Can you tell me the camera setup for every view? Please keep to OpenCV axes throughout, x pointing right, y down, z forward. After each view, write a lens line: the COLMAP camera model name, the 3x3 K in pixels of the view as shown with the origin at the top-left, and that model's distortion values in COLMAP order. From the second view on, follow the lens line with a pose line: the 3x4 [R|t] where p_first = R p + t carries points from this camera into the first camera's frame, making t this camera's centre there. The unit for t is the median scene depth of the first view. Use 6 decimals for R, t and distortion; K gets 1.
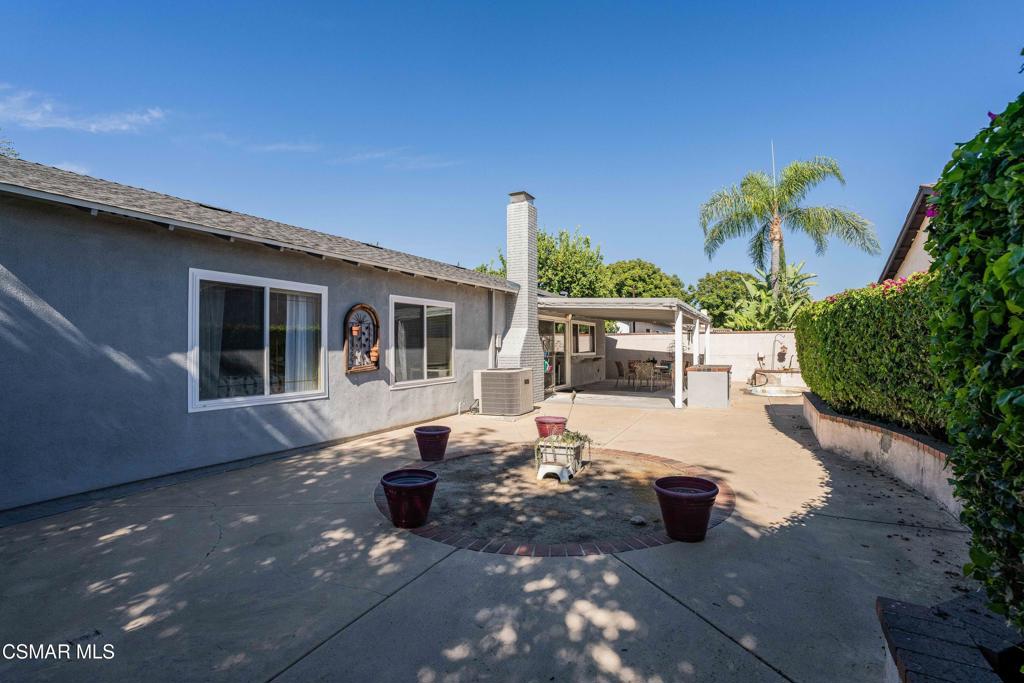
lens RADIAL K [[469.3, 0, 505.8], [0, 469.3, 343.5], [0, 0, 1]] dist [-0.013154, 0.003365]
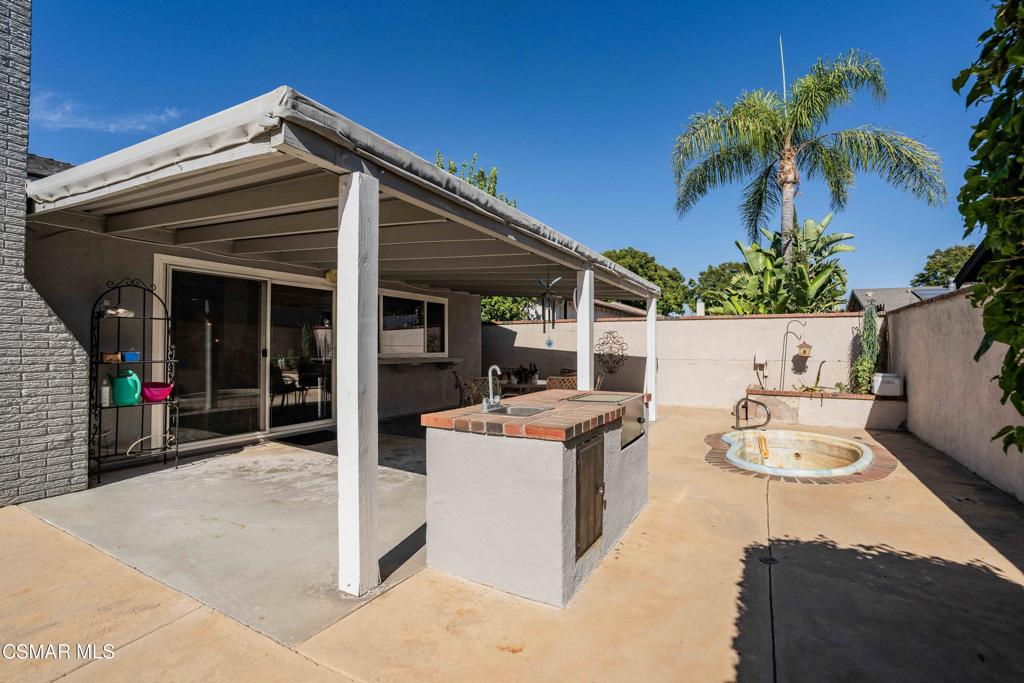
lens RADIAL K [[469.3, 0, 509.2], [0, 469.3, 336.3], [0, 0, 1]] dist [-0.013154, 0.003365]
pose [[0.999884, 0.008464, -0.012653, 0.314321], [-0.008650, 0.999854, -0.014739, 0.009118], [0.012527, 0.014847, 0.999811, 0.547509]]
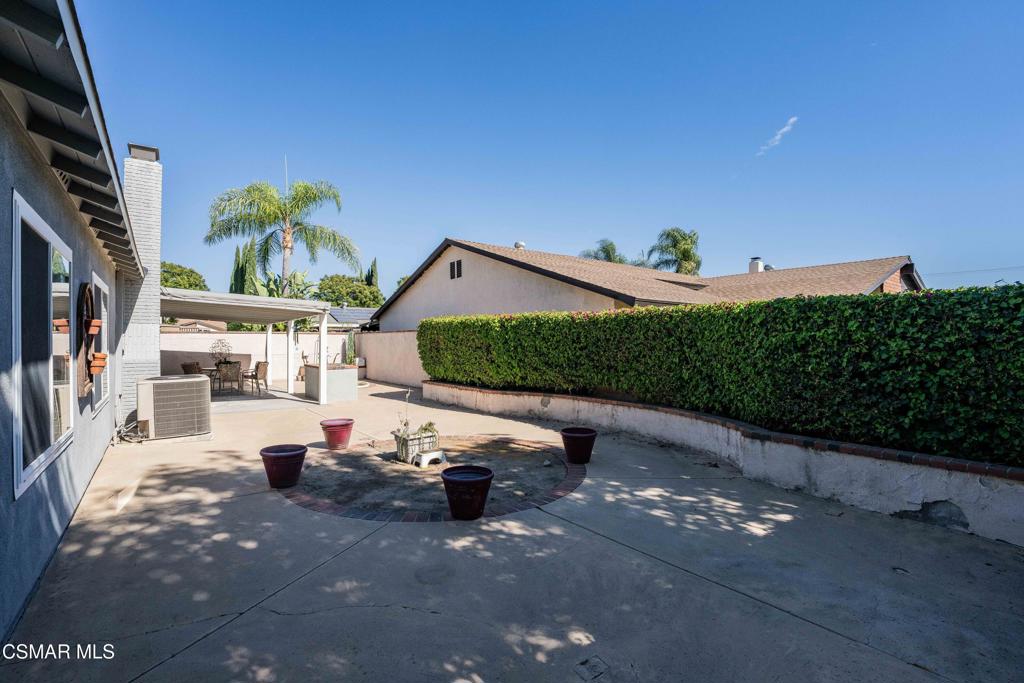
lens RADIAL K [[469.3, 0, 514.5], [0, 469.3, 344.3], [0, 0, 1]] dist [-0.013154, 0.003365]
pose [[0.415863, 0.005380, 0.909412, -0.303826], [-0.007144, 0.999971, -0.002649, 0.001374], [-0.909399, -0.005395, 0.415889, 0.129613]]
